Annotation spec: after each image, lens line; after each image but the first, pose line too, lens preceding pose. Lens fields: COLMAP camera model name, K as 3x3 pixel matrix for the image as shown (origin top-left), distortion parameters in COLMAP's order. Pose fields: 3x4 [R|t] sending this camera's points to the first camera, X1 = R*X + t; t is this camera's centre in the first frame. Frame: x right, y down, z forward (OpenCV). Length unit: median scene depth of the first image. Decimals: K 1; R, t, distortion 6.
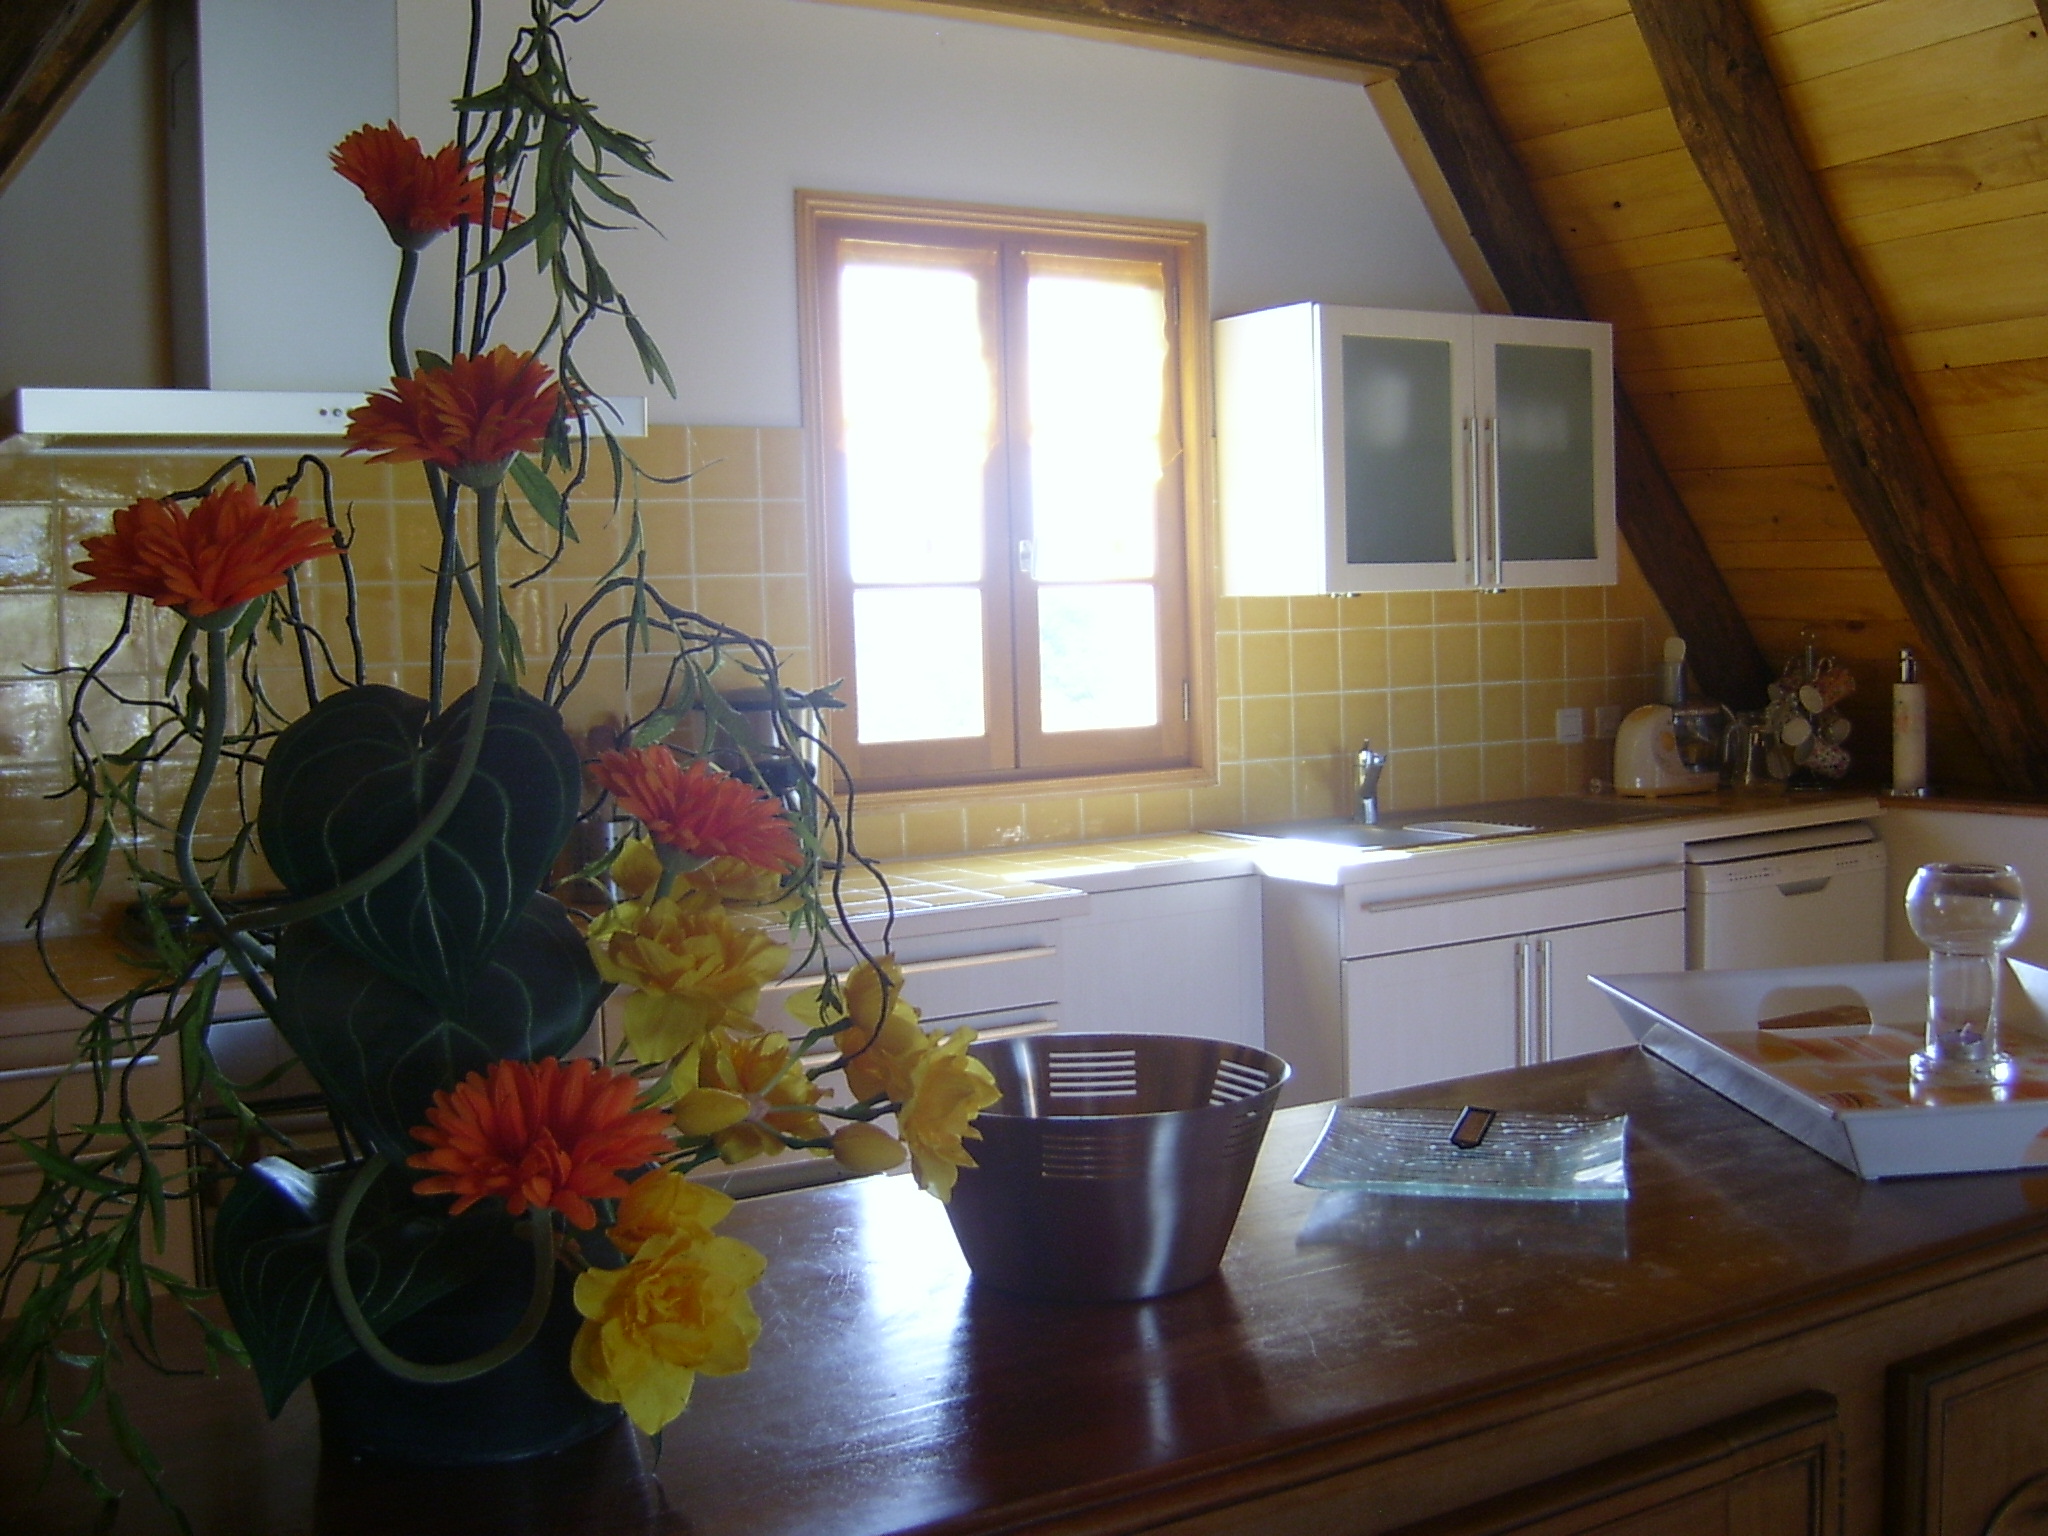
lens RADIAL K [[2232.2, 0, 1104.6], [0, 2232.2, 764.4], [0, 0, 1]] dist [-0.088410, 0.018597]
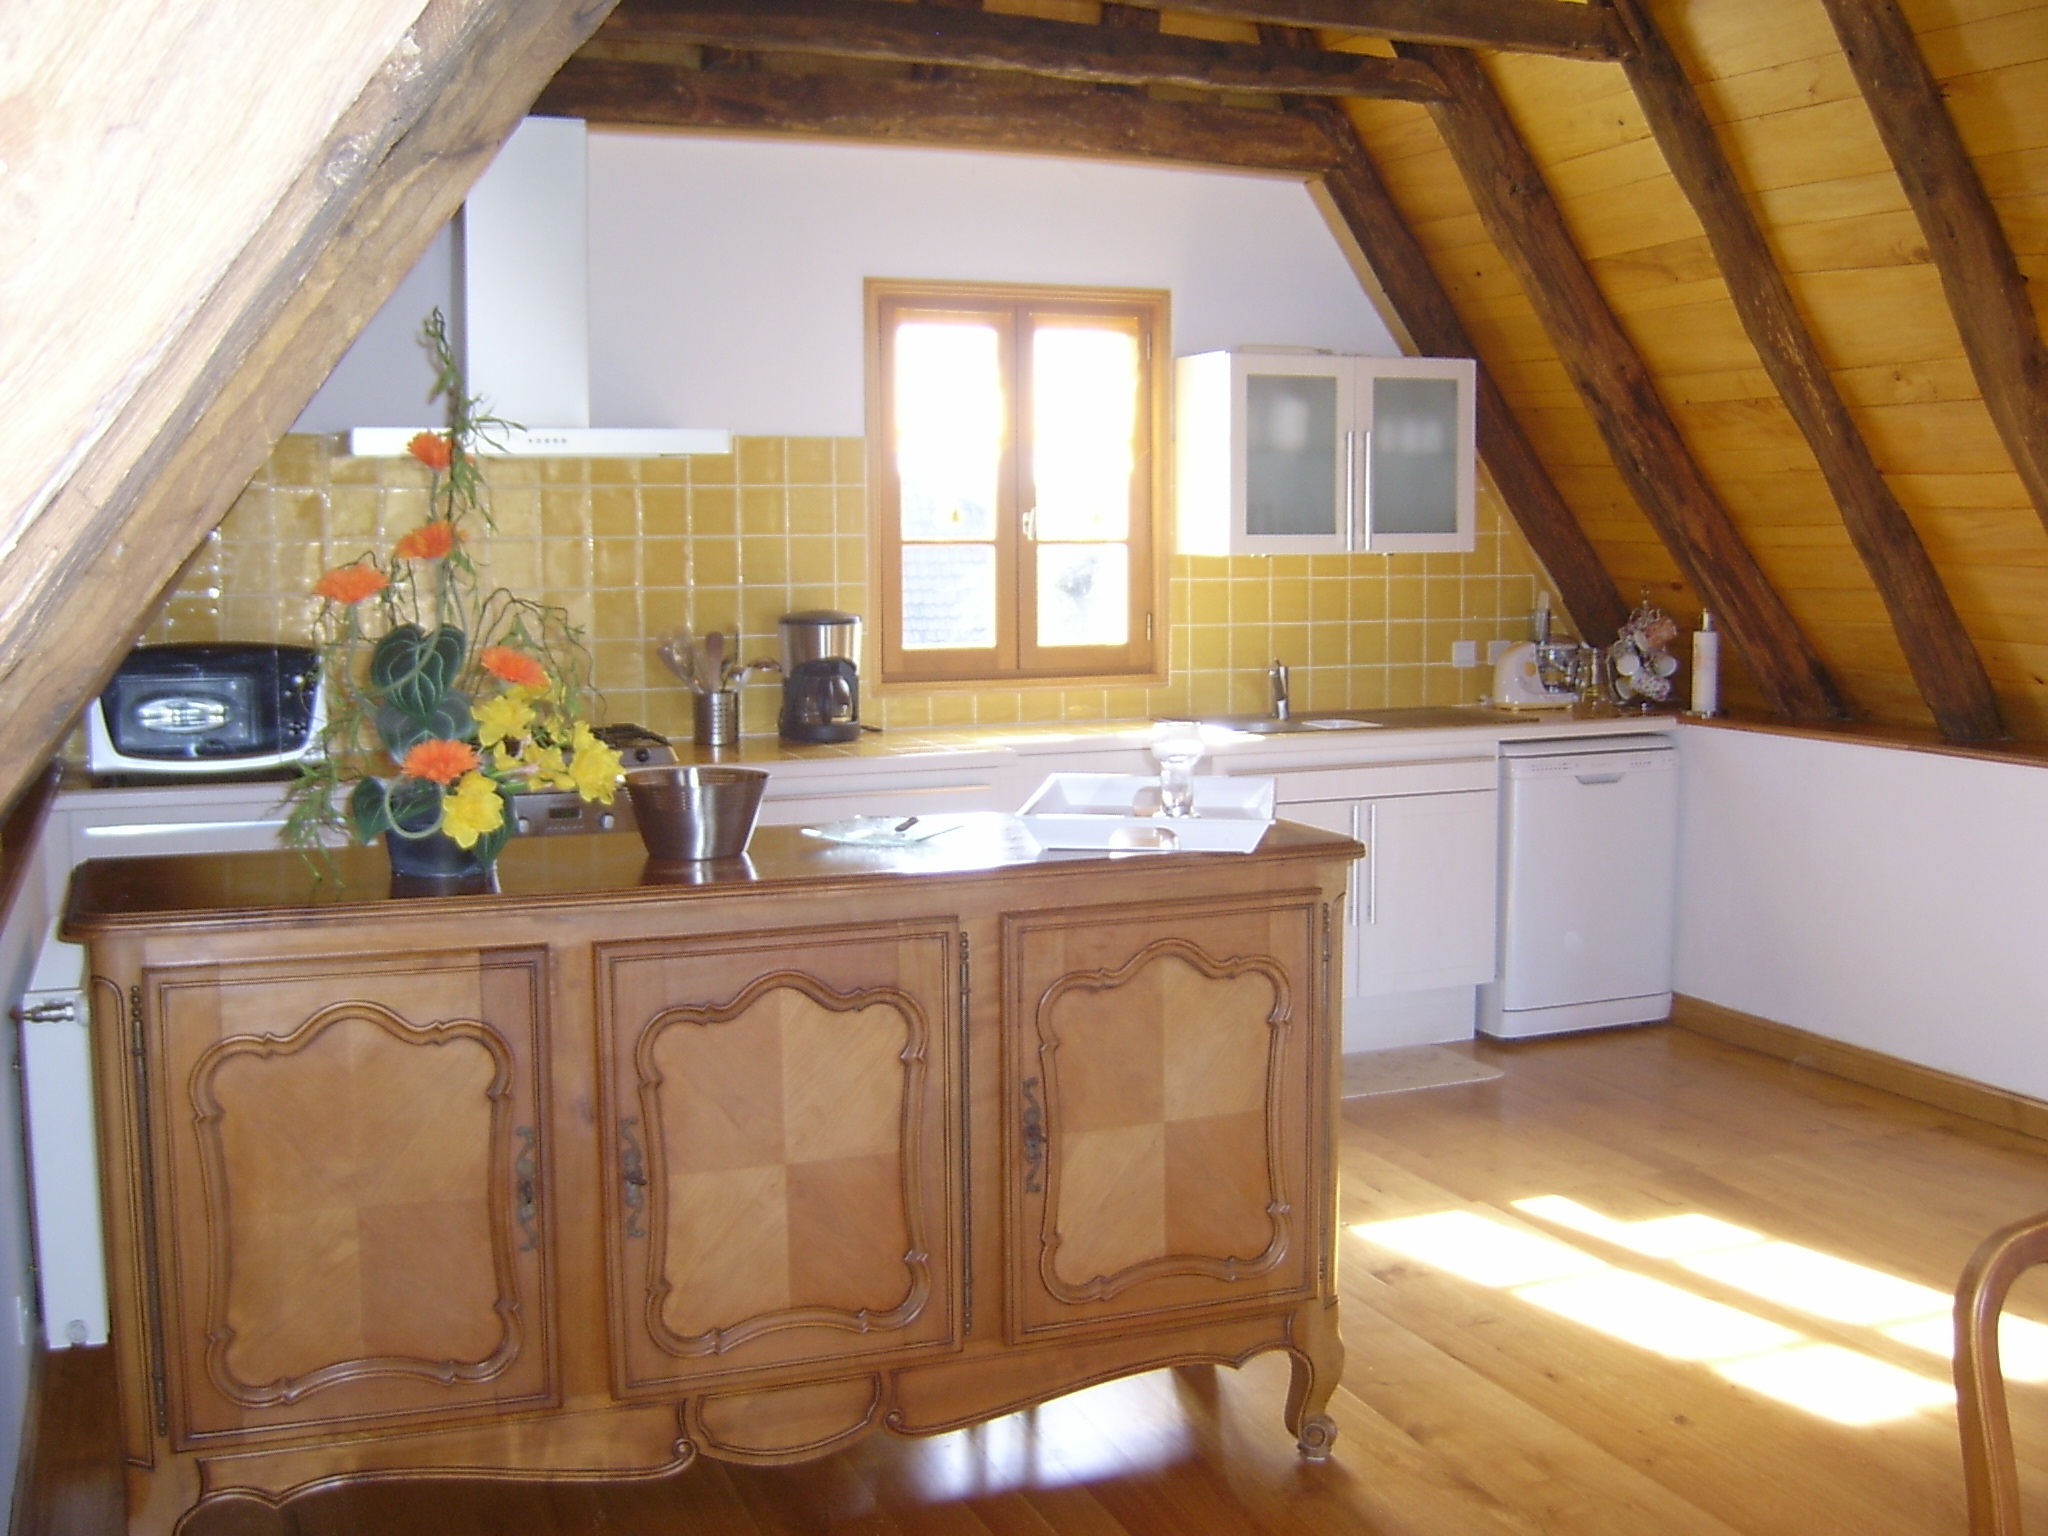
lens RADIAL K [[2232.2, 0, 1104.6], [0, 2232.2, 764.4], [0, 0, 1]] dist [-0.088410, 0.018597]
pose [[0.985787, 0.042522, -0.162528, 0.247139], [-0.036019, 0.998436, 0.042755, -0.000892], [0.164091, -0.036294, 0.985777, -0.411870]]
